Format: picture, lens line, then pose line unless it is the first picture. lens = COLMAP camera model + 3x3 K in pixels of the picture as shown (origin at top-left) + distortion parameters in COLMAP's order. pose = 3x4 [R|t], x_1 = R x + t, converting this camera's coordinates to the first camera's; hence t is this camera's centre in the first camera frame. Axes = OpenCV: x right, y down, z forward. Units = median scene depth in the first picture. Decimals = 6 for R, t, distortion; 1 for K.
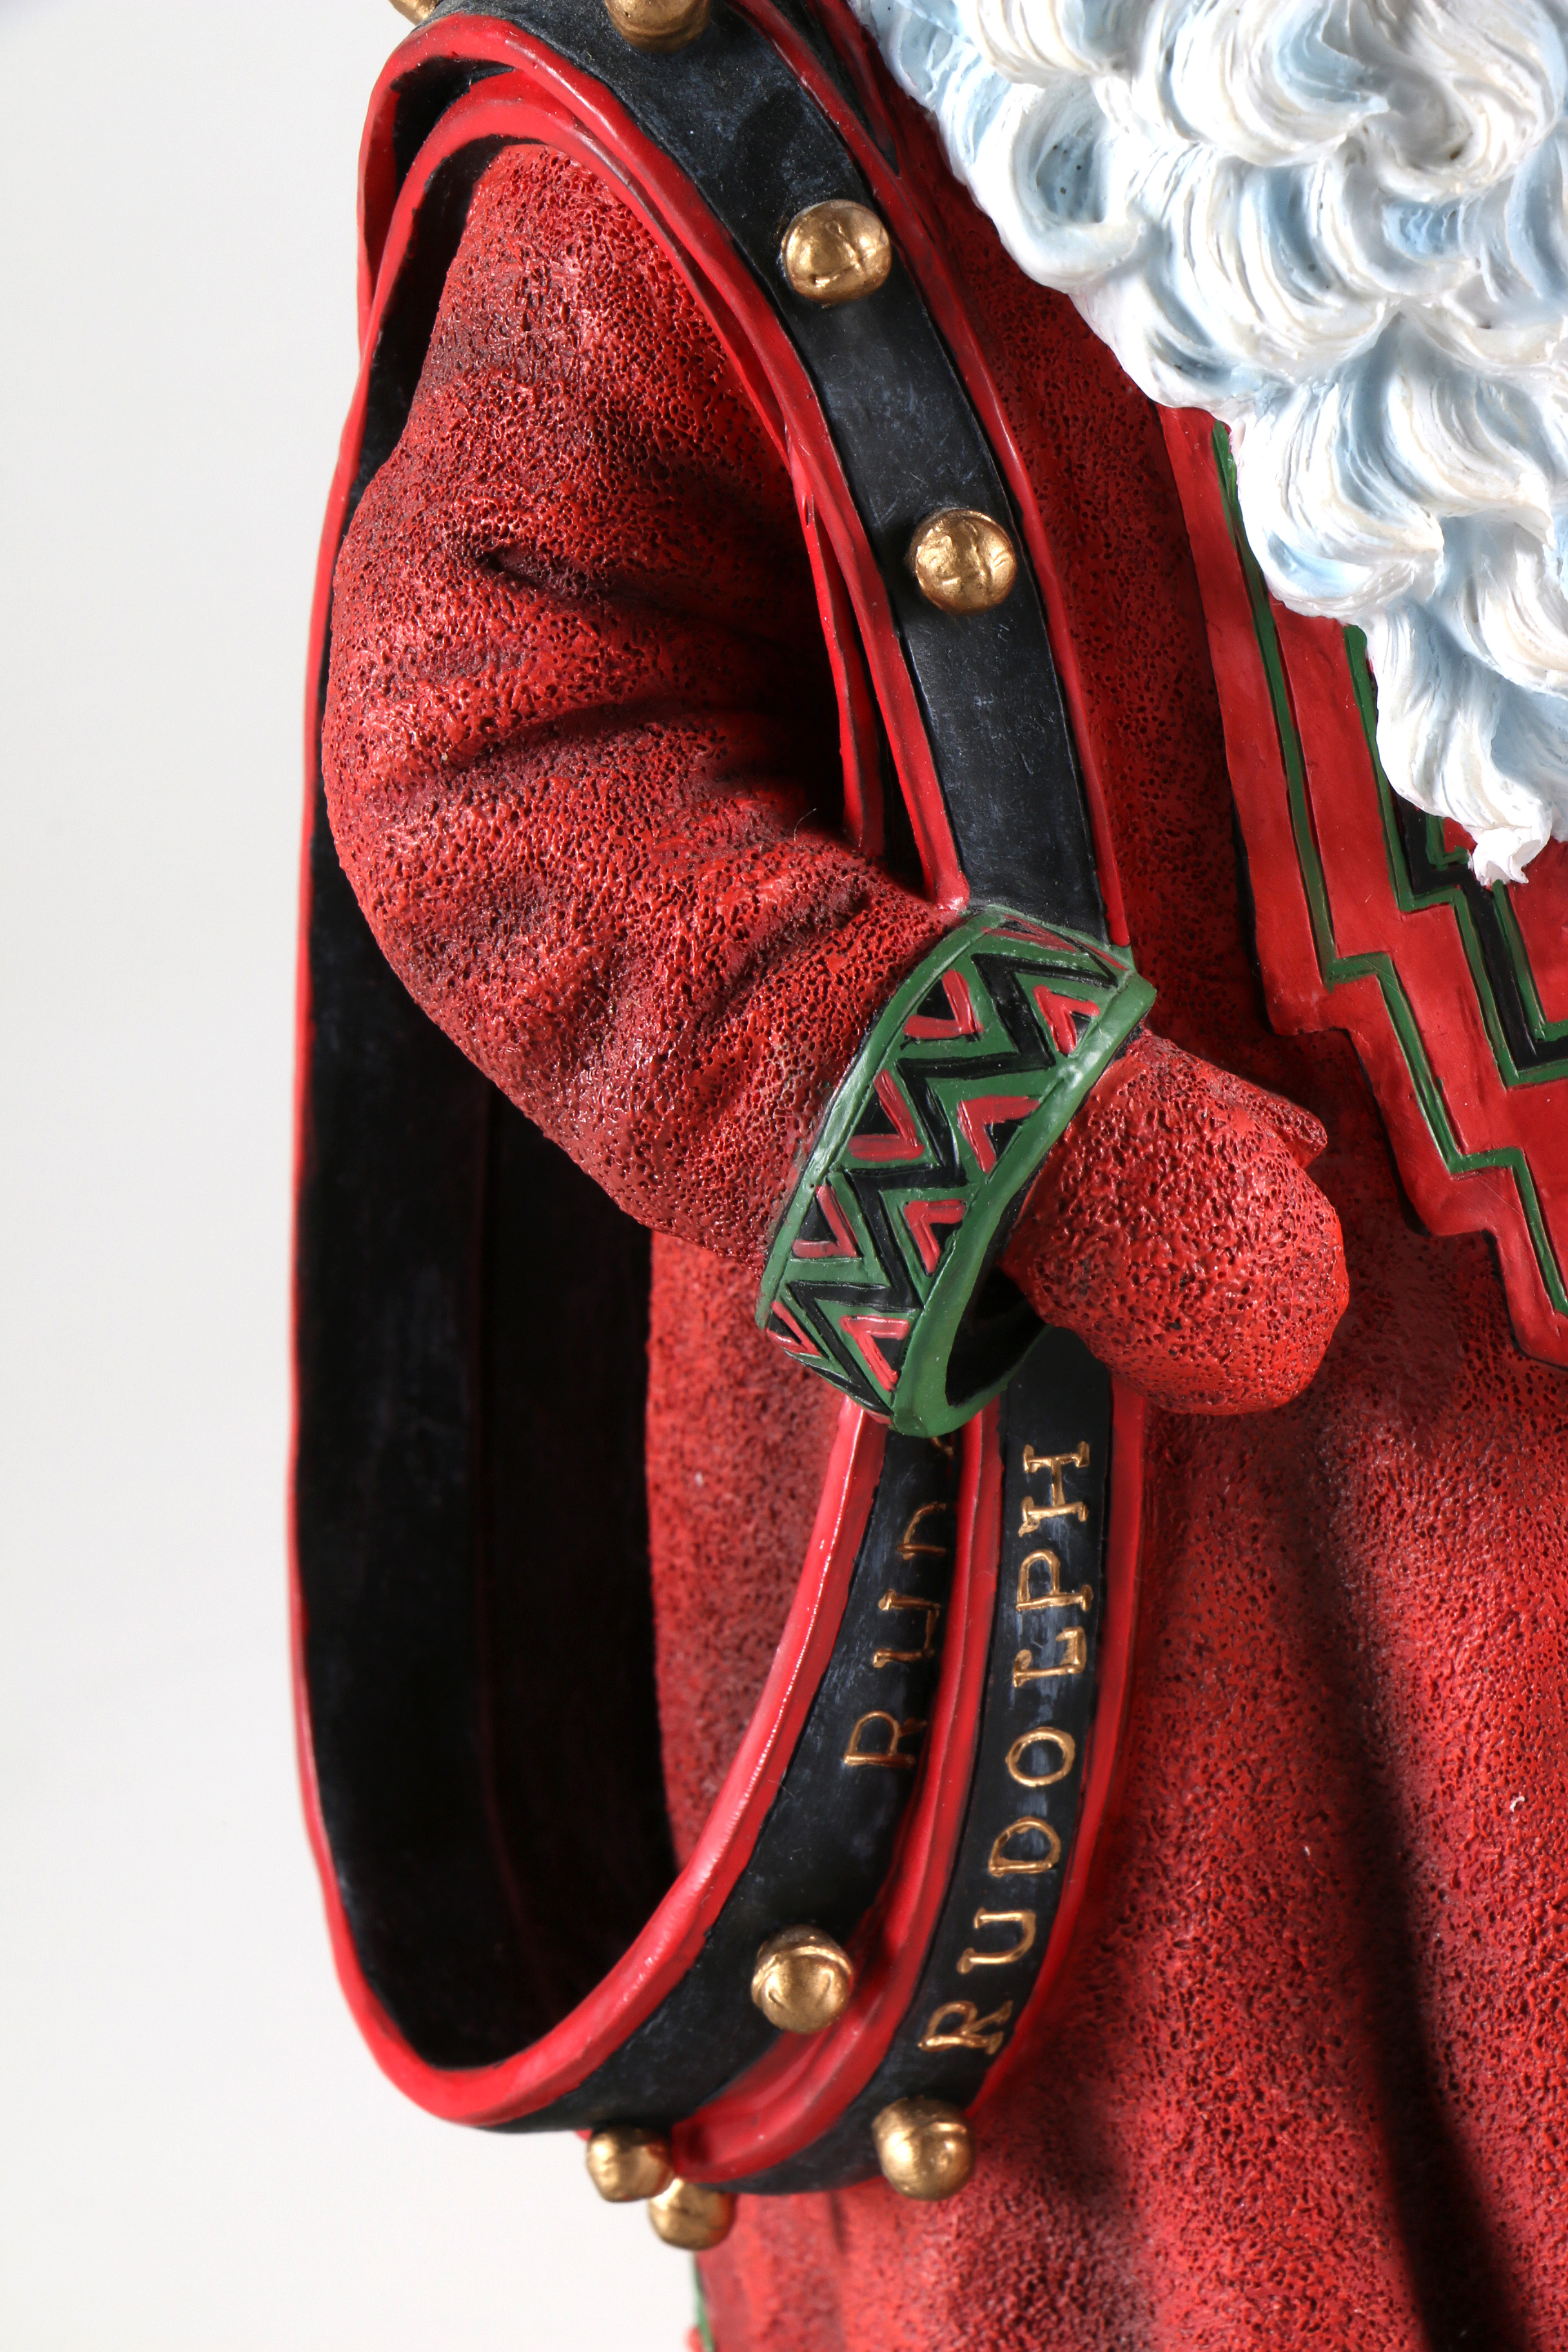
lens RADIAL K [[10896.6, 0, 784.0], [0, 10896.6, 1176.0], [0, 0, 1]] dist [0.505976, 3.628589]
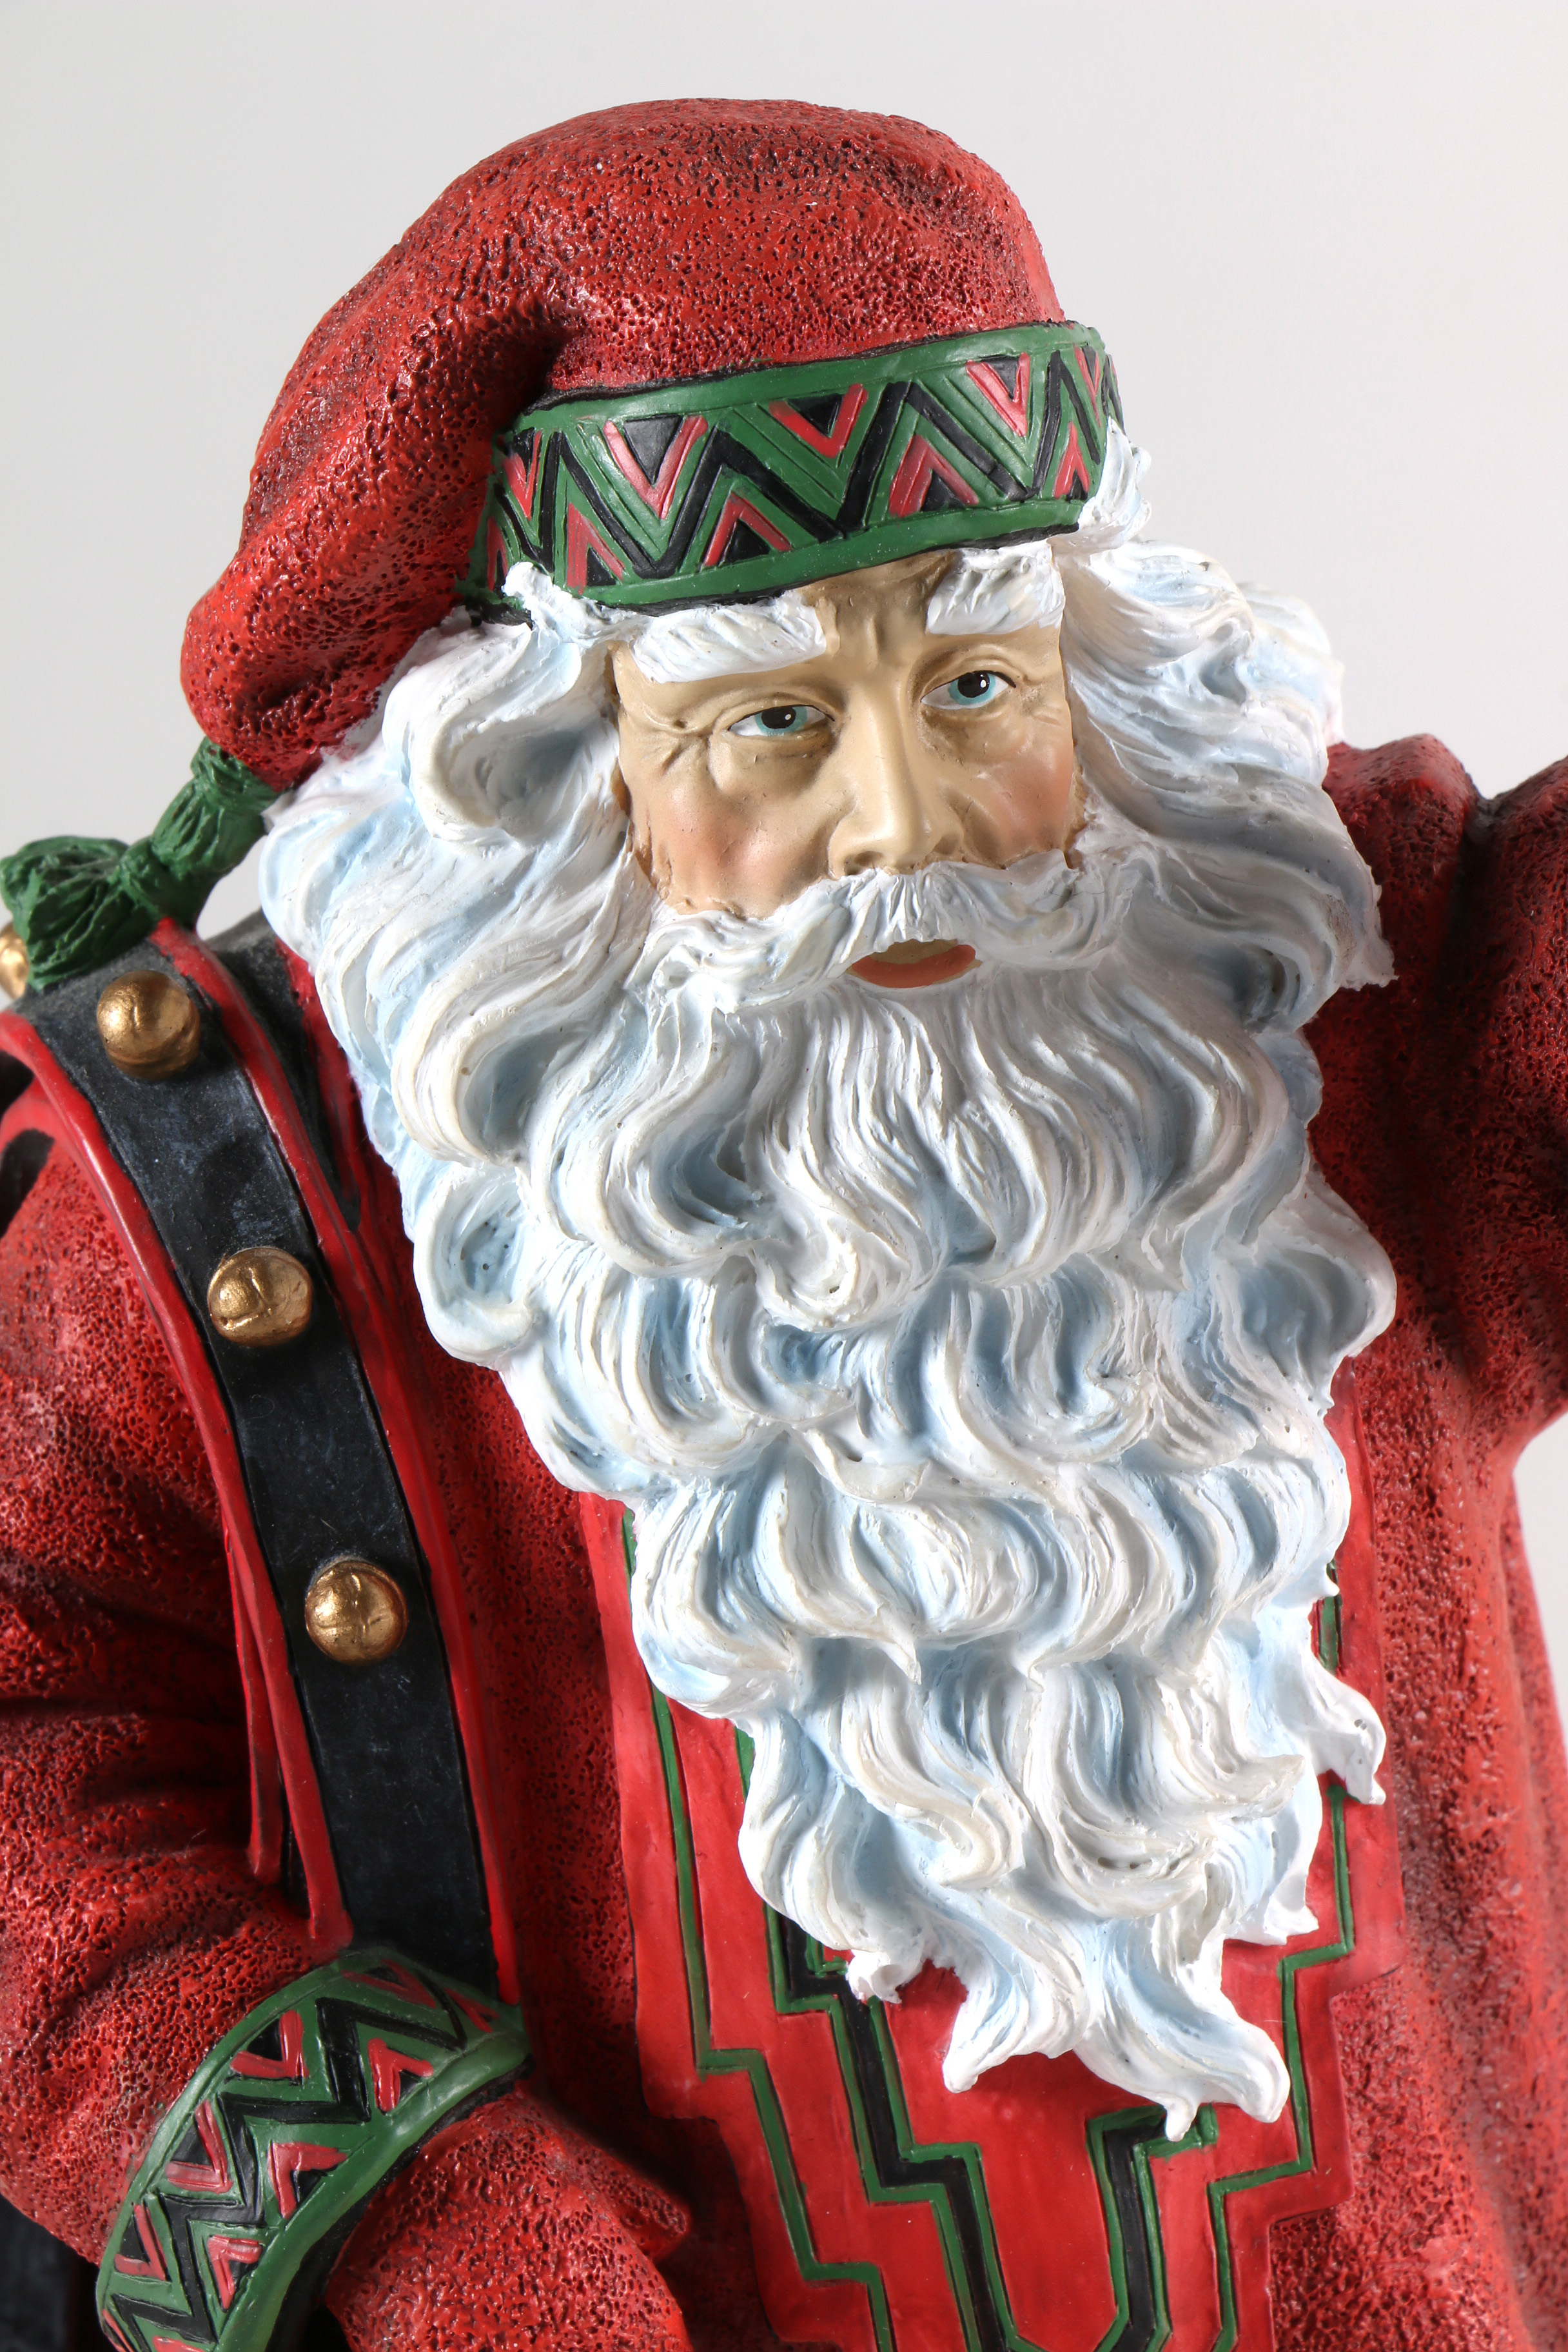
lens RADIAL K [[10896.6, 0, 784.0], [0, 10896.6, 1176.0], [0, 0, 1]] dist [0.505976, 3.628589]
pose [[0.967904, 0.131141, -0.214393, 0.264516], [-0.140203, 0.989739, -0.027556, -0.073271], [0.208579, 0.056730, 0.976359, 0.016109]]
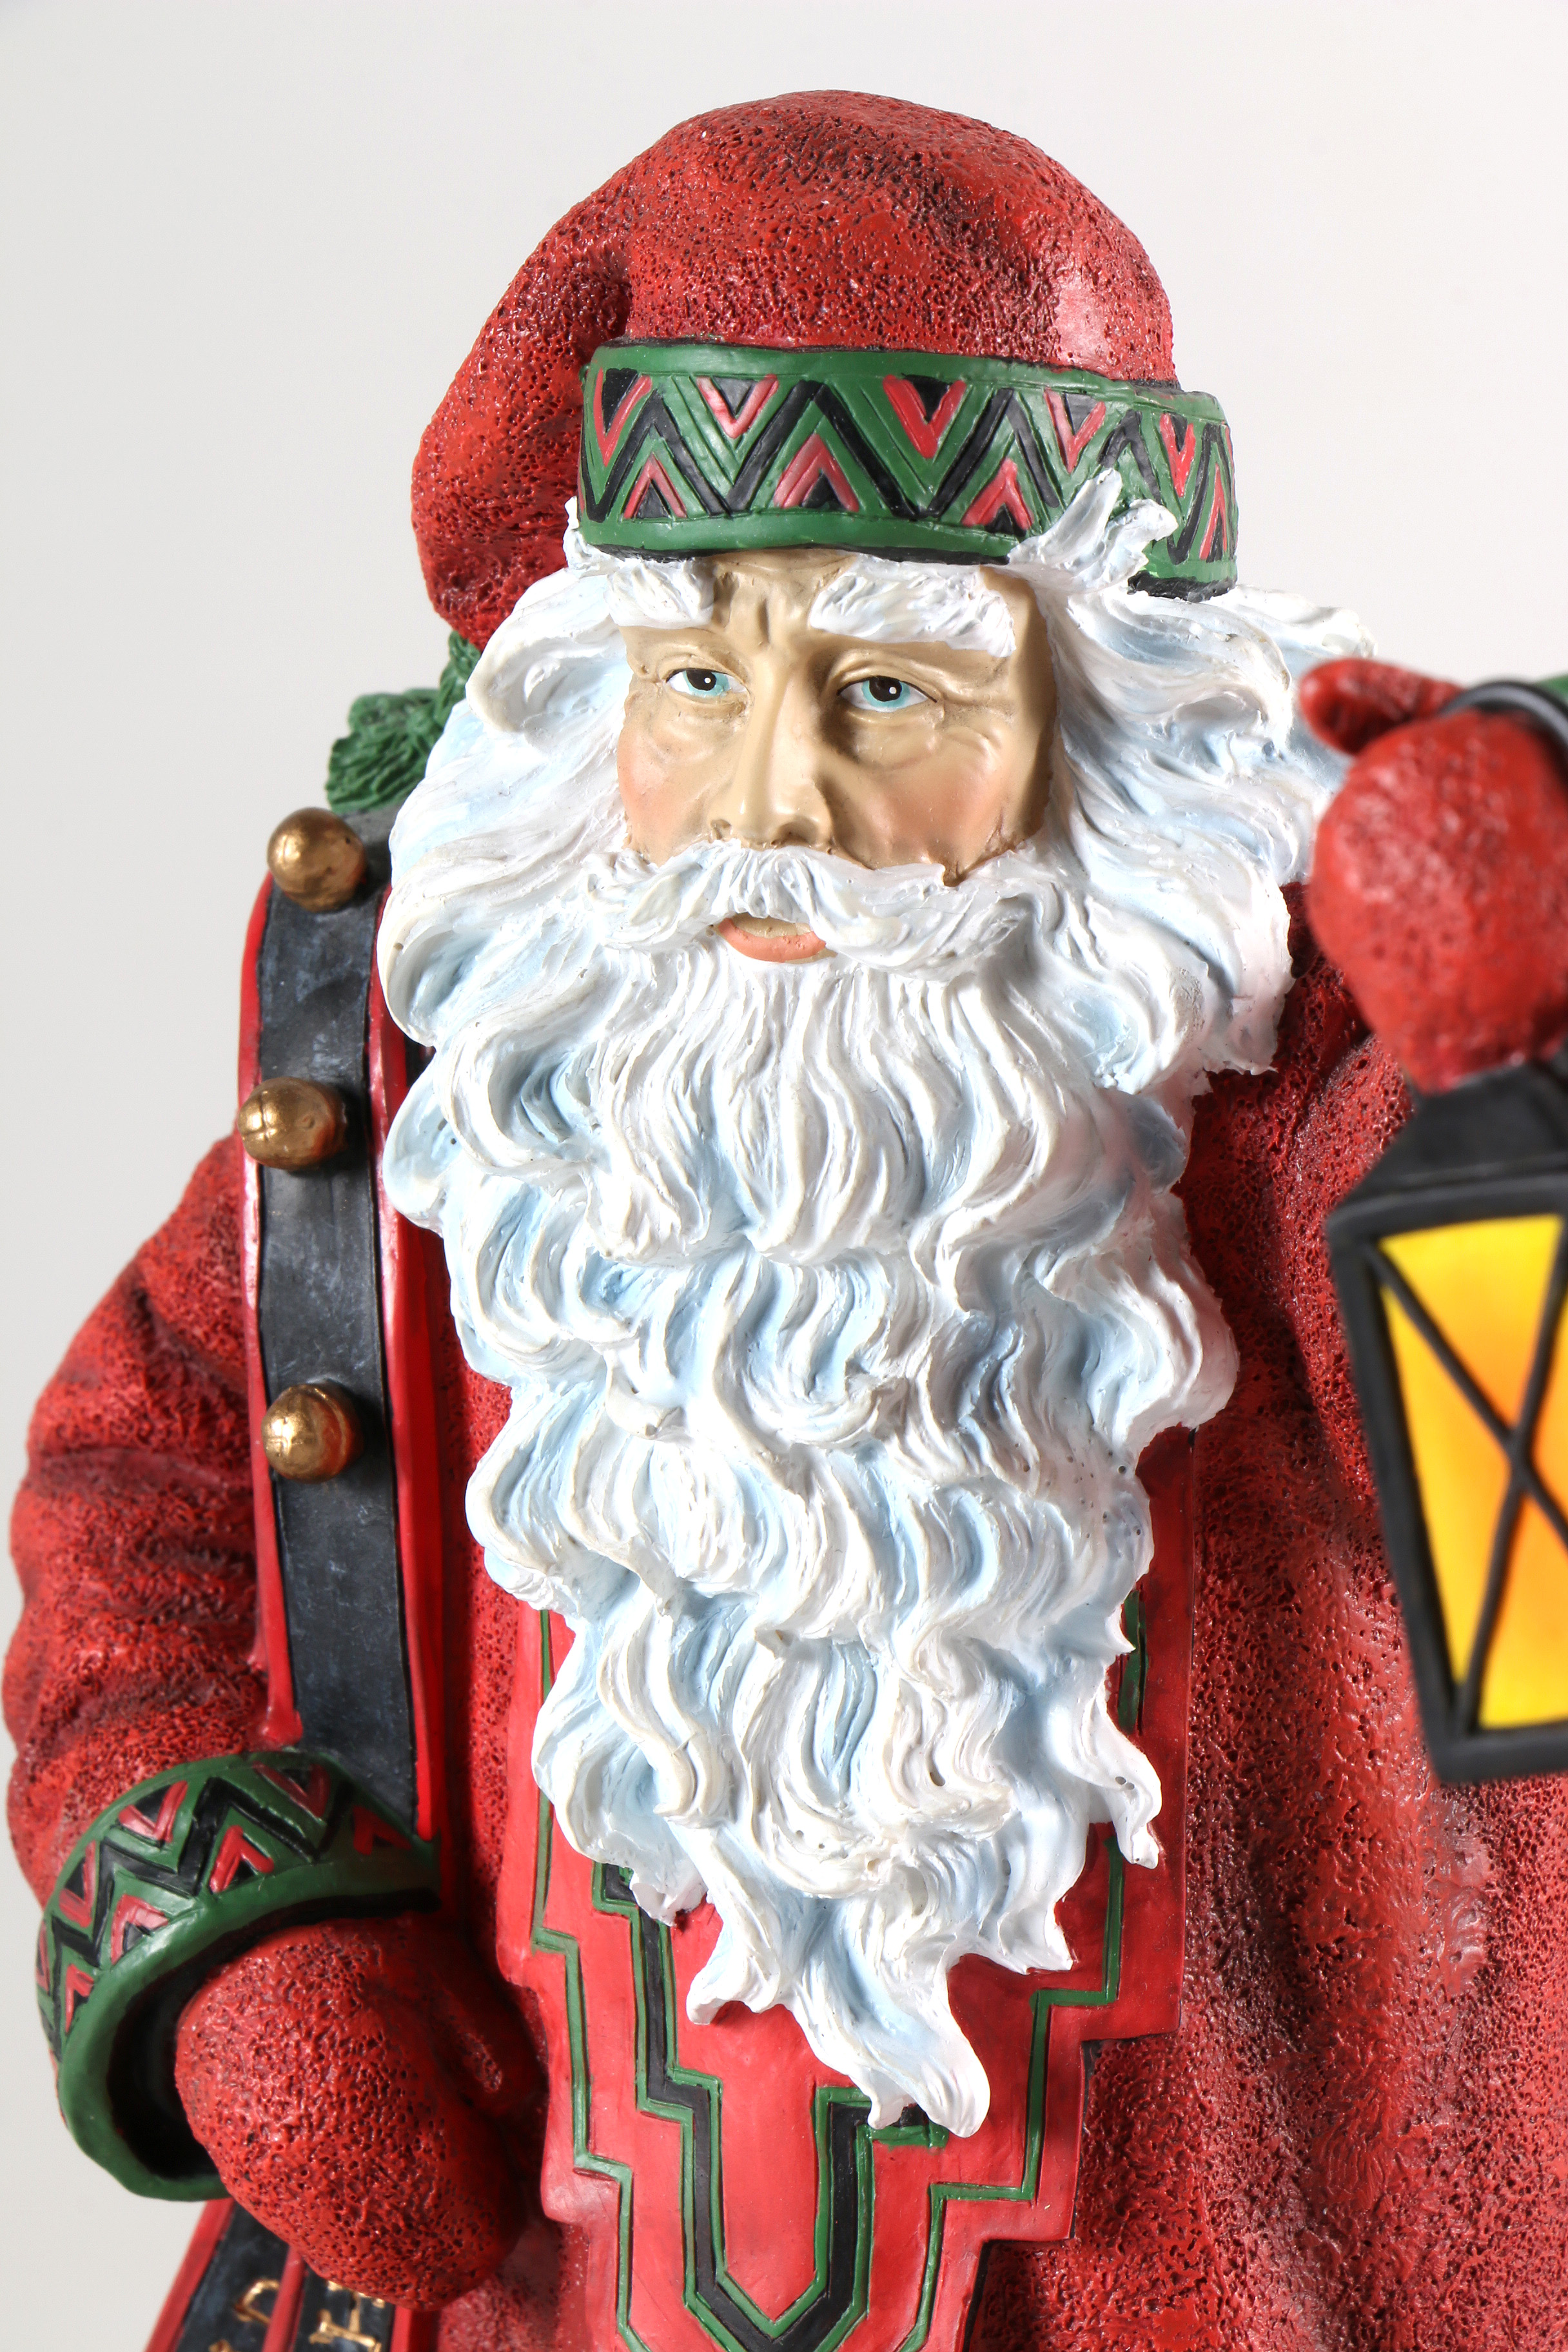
lens RADIAL K [[10896.6, 0, 784.0], [0, 10896.6, 1176.0], [0, 0, 1]] dist [0.505976, 3.628589]
pose [[0.662628, 0.333466, -0.670616, 0.754264], [-0.356628, 0.927866, 0.109005, -0.211859], [0.658590, 0.166931, 0.733753, 0.233885]]
